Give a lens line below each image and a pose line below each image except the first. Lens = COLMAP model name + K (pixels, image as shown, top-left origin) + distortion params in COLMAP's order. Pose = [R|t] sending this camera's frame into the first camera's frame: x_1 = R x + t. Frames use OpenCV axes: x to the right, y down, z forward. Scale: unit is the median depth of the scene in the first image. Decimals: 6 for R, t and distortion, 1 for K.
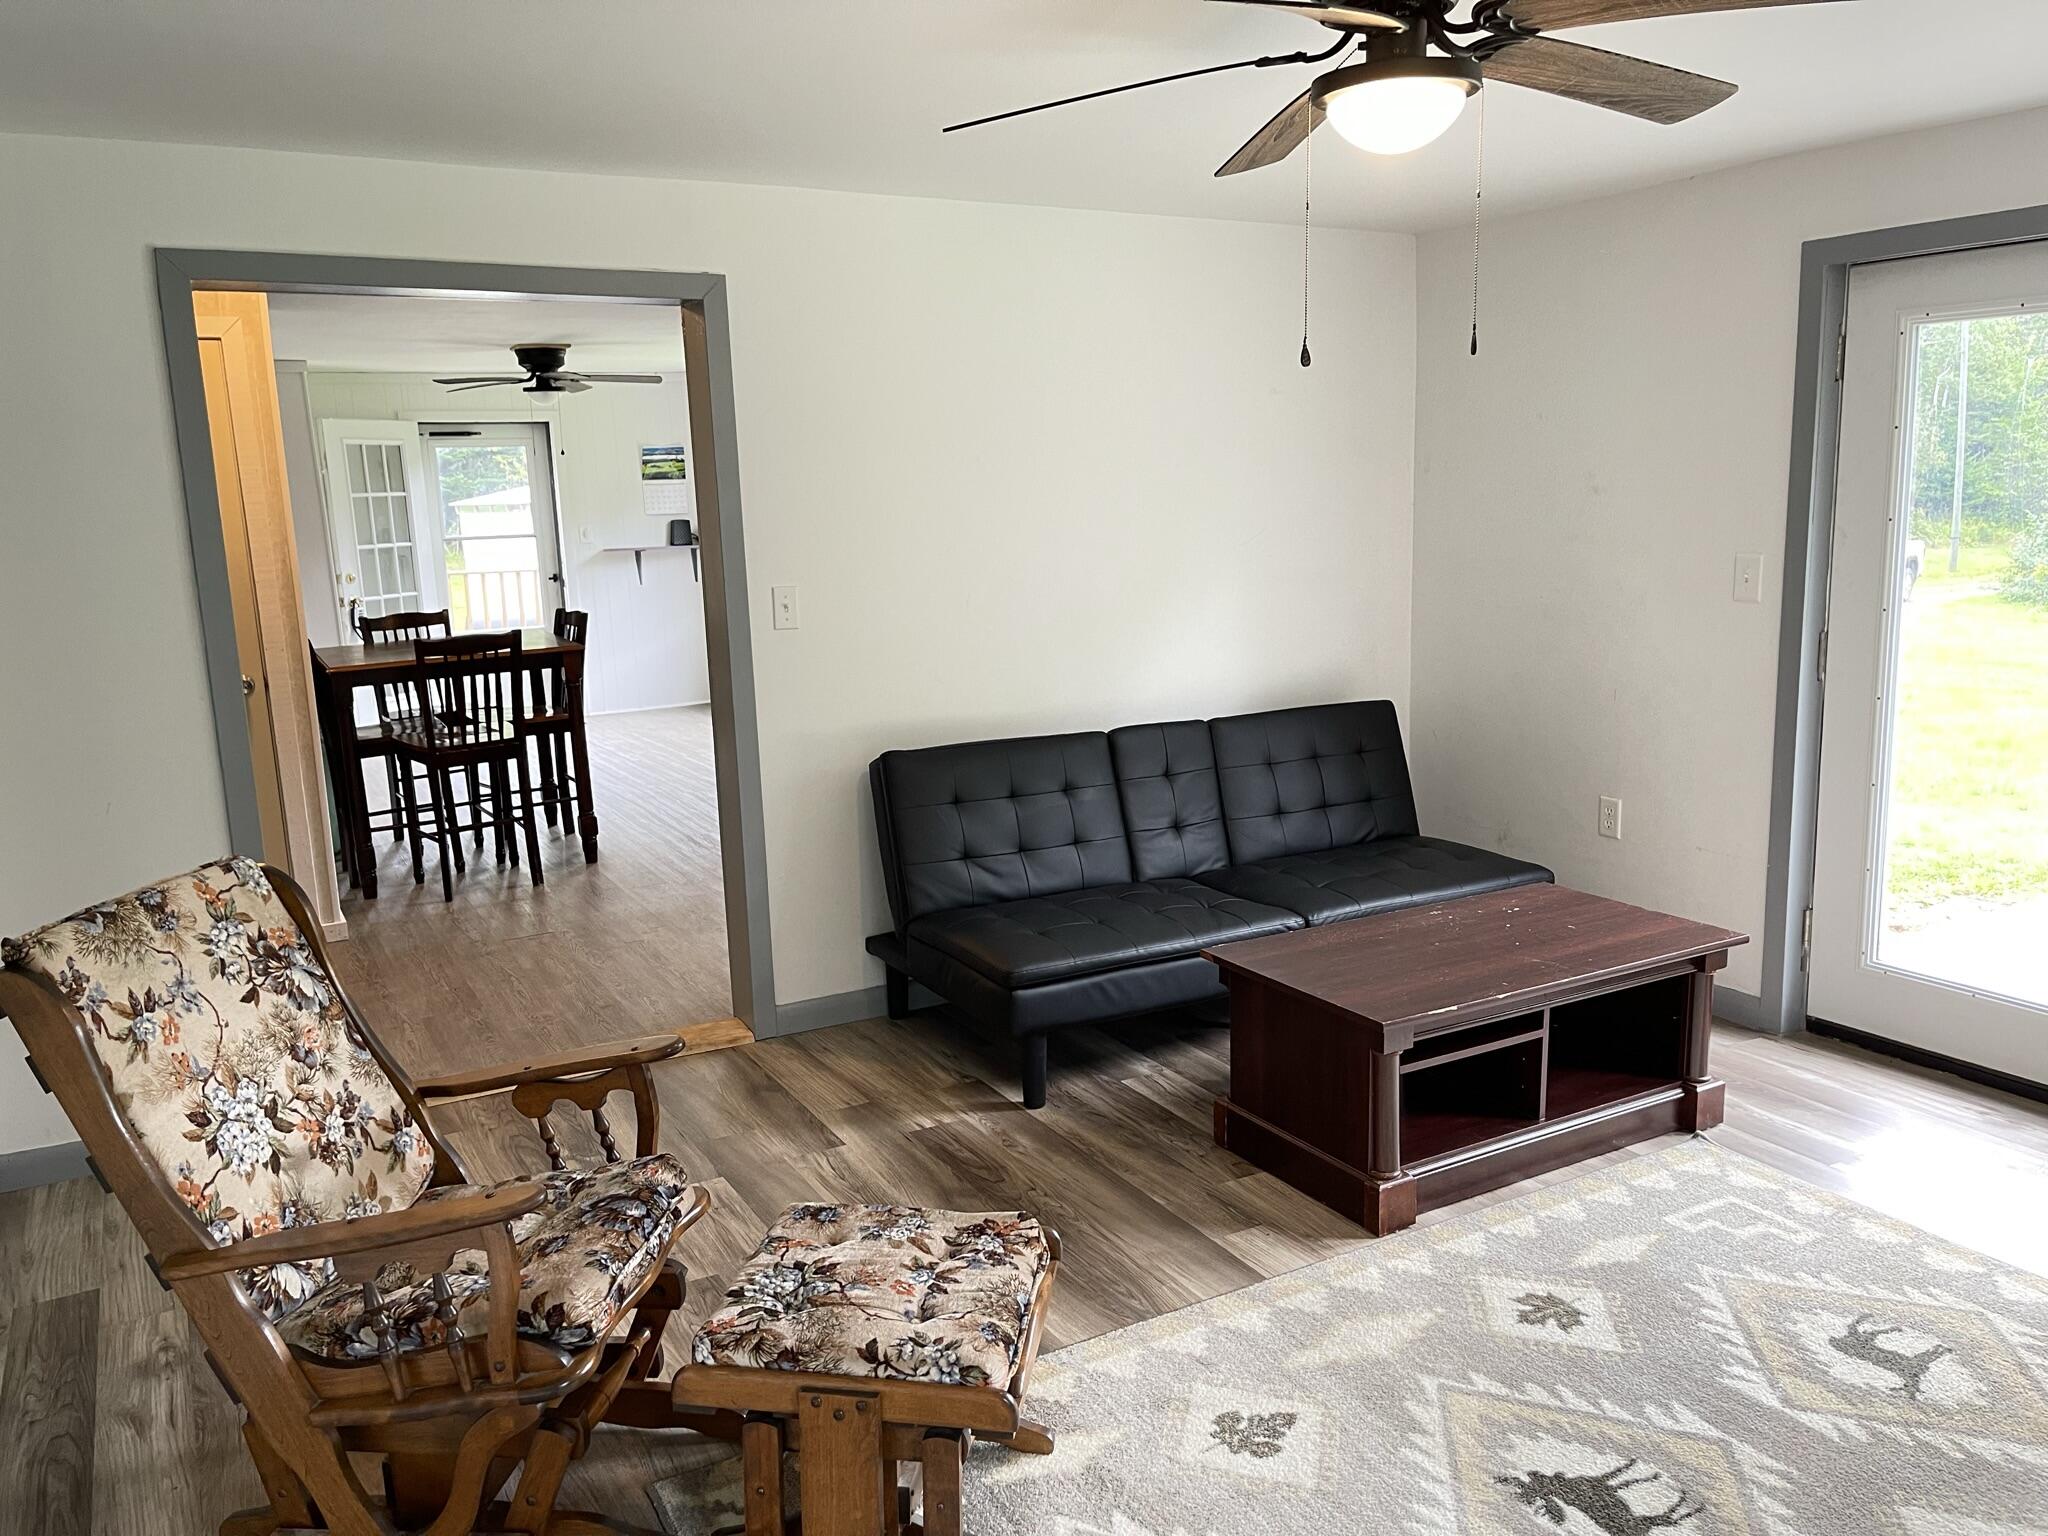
lens RADIAL K [[1584.3, 0, 1025.8], [0, 1584.3, 769.4], [0, 0, 1]] dist [0.063983, -0.027468]
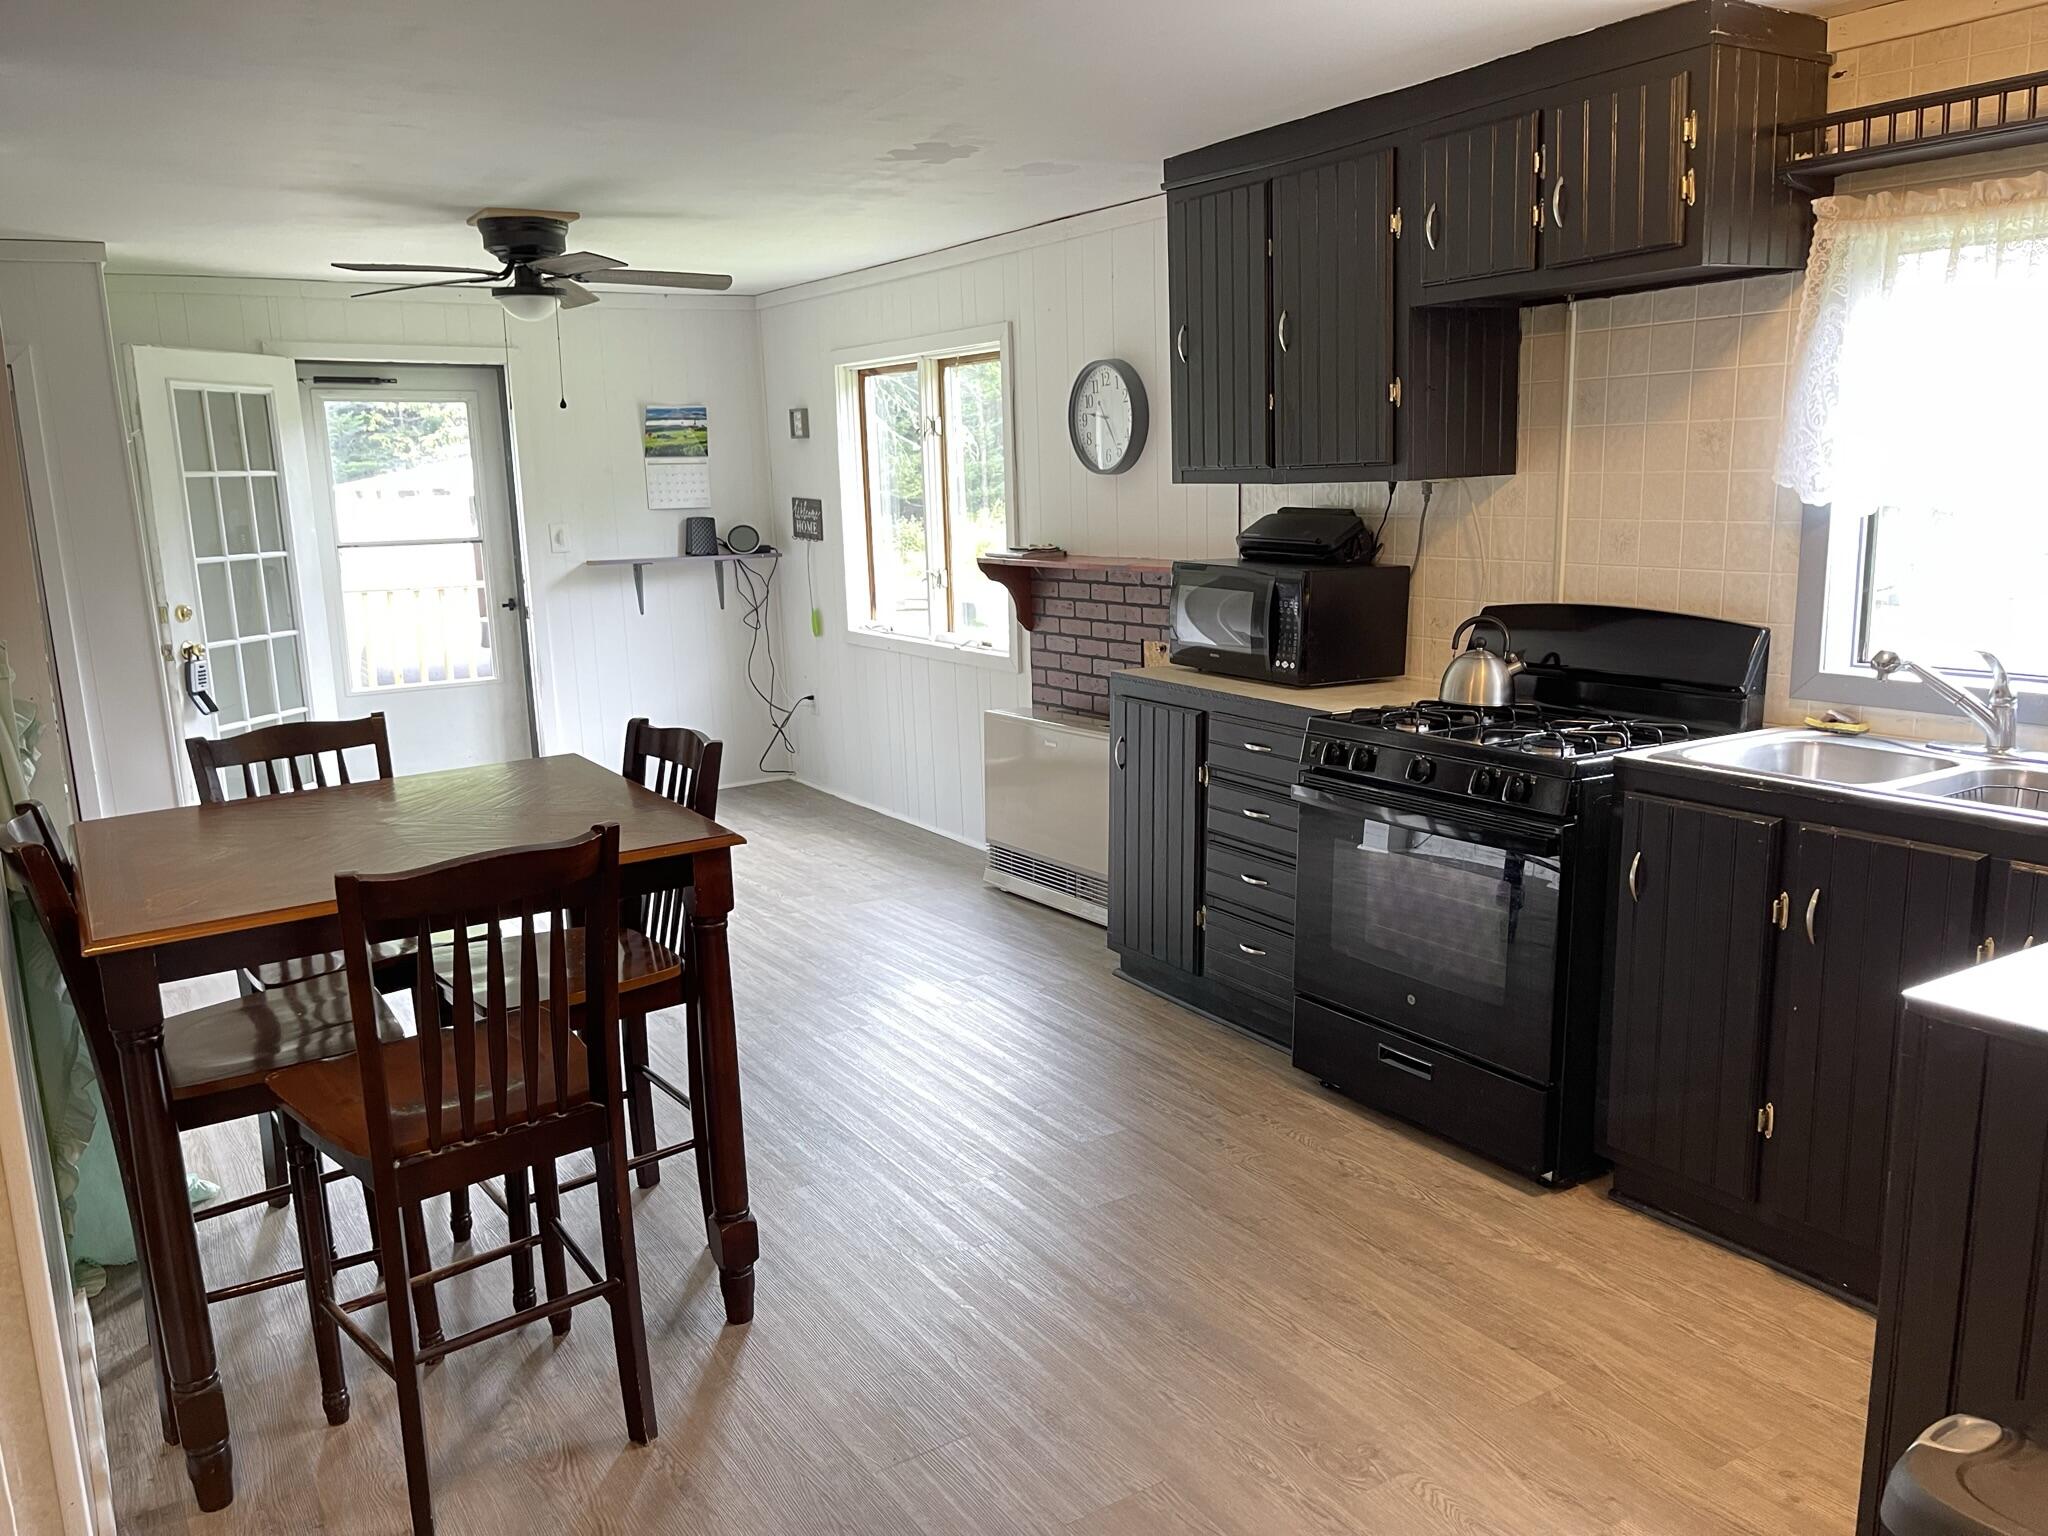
lens RADIAL K [[1584.3, 0, 1031.1], [0, 1584.3, 772.6], [0, 0, 1]] dist [0.063983, -0.027468]
pose [[0.997086, -0.003972, 0.076187, -0.151703], [0.003391, 0.999964, 0.007754, -0.063240], [-0.076215, -0.007473, 0.997063, 0.375669]]
